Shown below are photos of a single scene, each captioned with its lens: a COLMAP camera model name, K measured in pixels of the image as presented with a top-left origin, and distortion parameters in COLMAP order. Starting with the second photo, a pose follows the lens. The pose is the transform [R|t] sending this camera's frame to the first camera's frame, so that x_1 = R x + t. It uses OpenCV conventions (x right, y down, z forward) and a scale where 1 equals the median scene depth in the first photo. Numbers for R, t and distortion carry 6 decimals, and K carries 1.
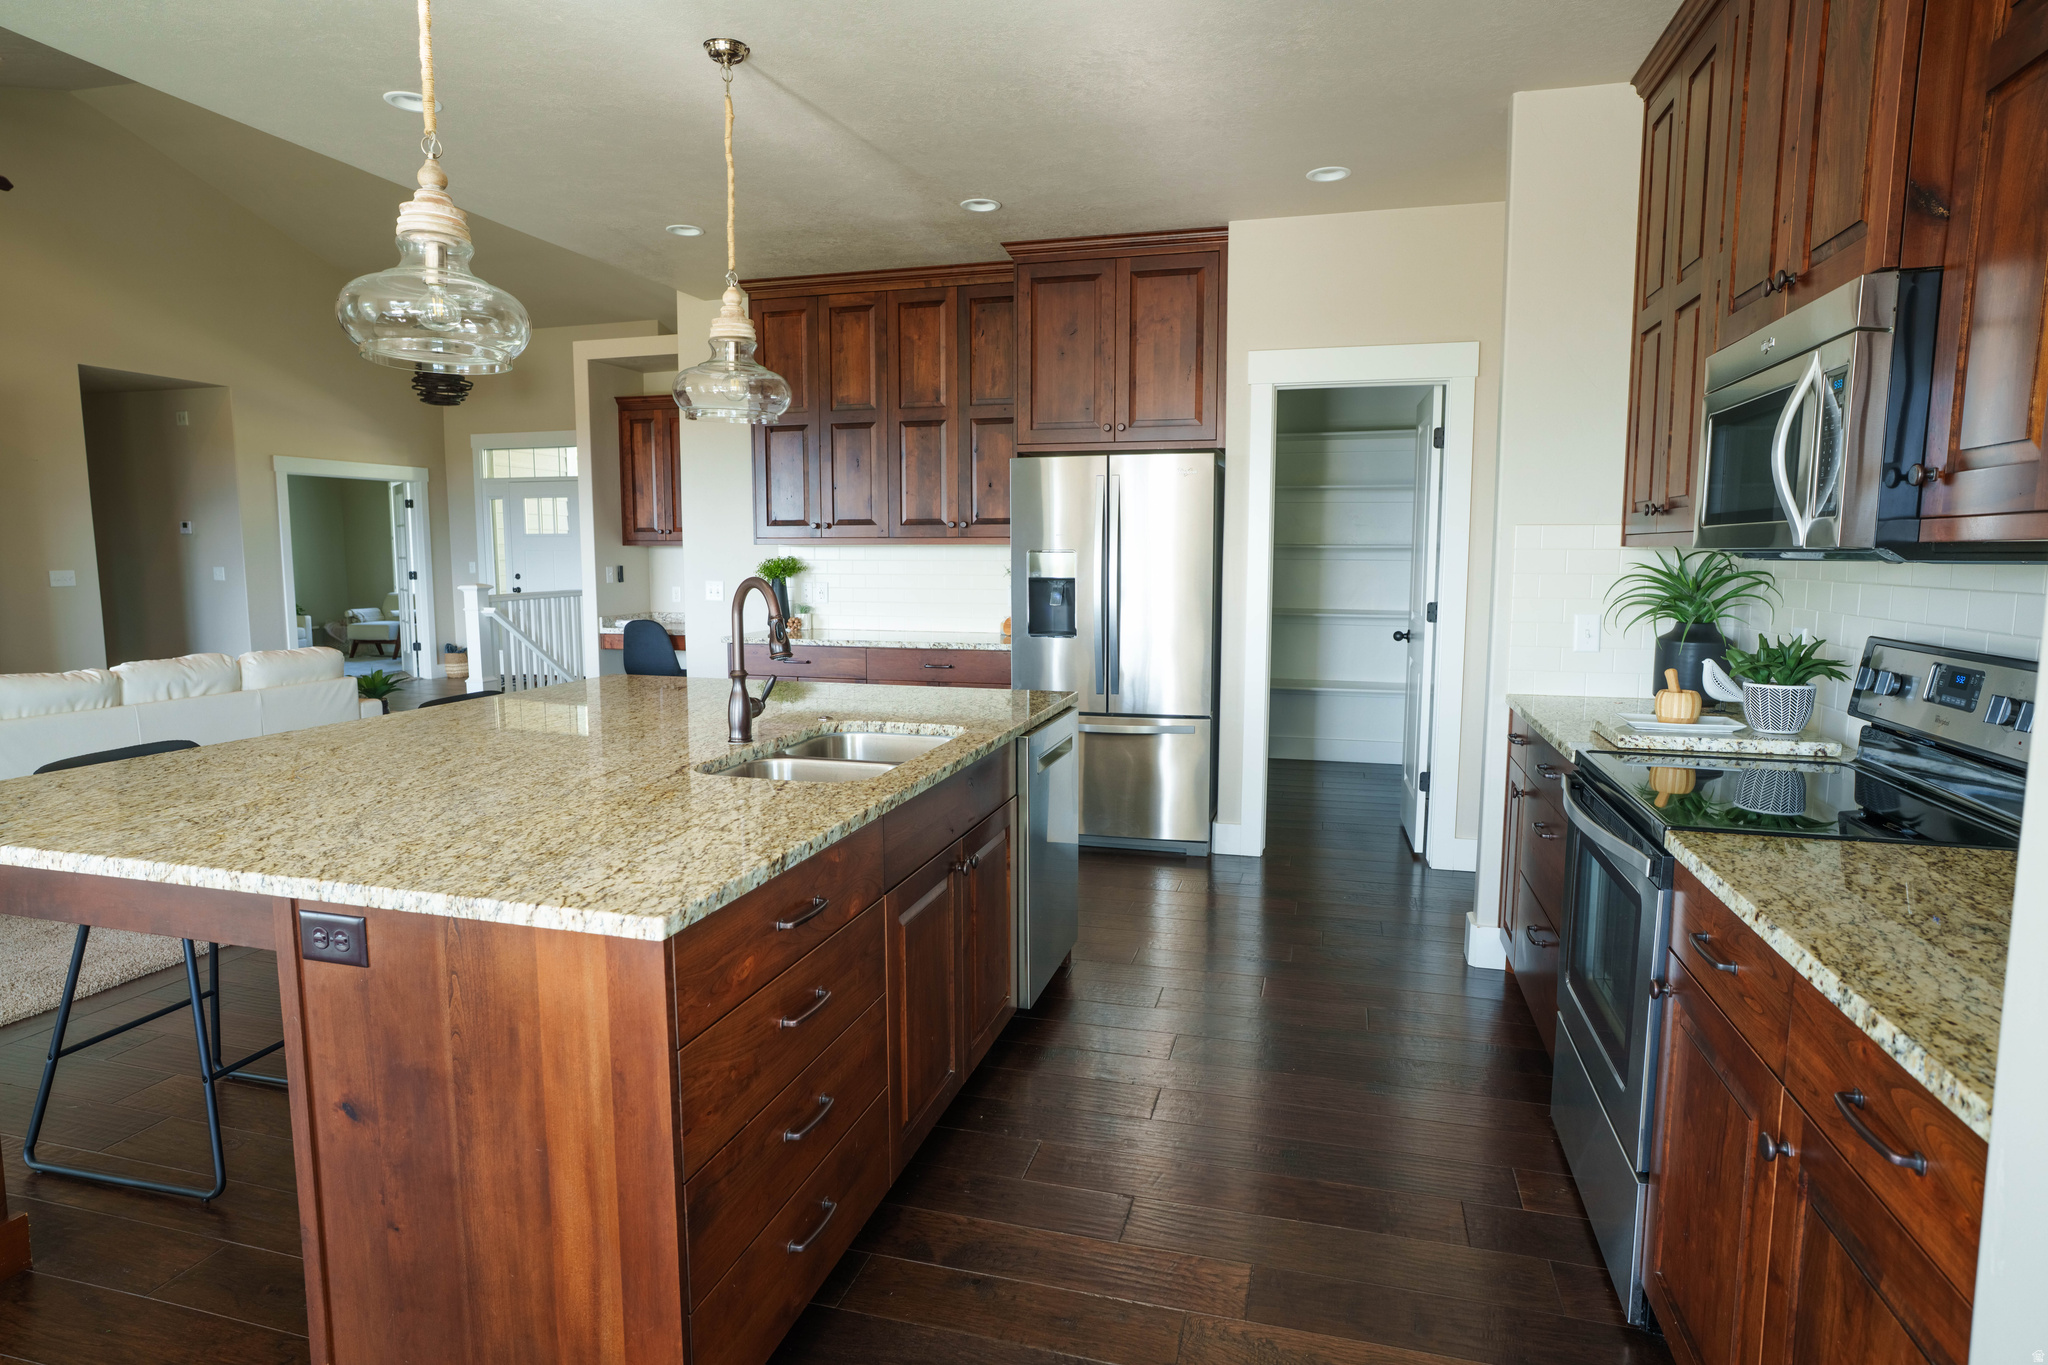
lens RADIAL K [[1116.3, 0, 1024.4], [0, 1116.3, 684.7], [0, 0, 1]] dist [-0.046685, 0.031032]
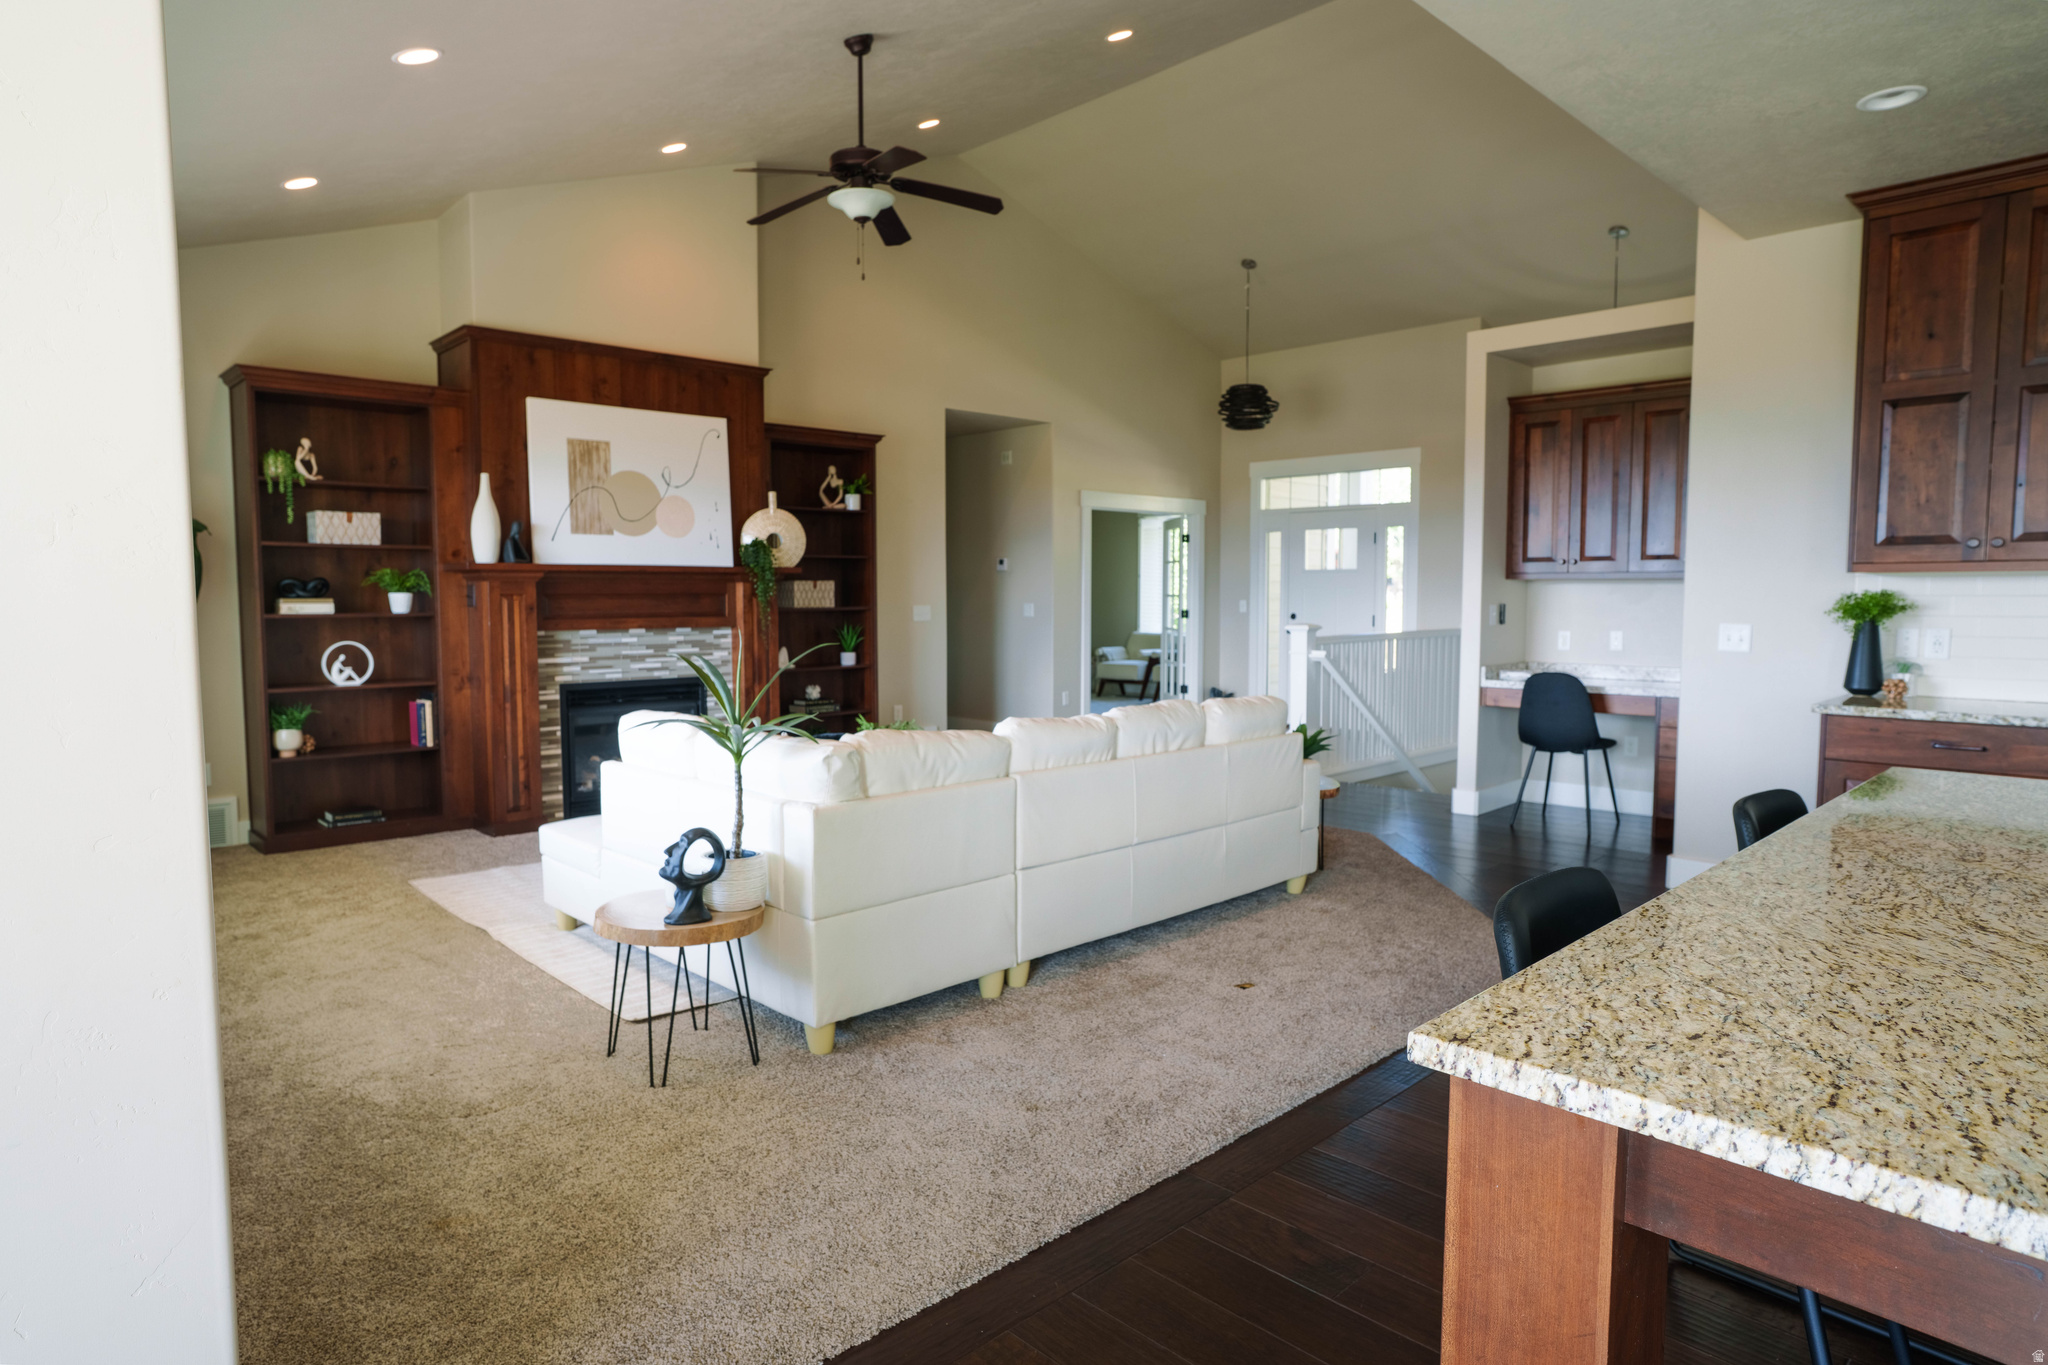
lens RADIAL K [[1175.8, 0, 1030.5], [0, 1175.8, 677.3], [0, 0, 1]] dist [-0.005226, 0.002910]
pose [[0.868044, 0.033199, -0.495376, -0.249352], [-0.056960, 0.997833, -0.032939, -0.006047], [0.493209, 0.056809, 0.868054, 0.092180]]
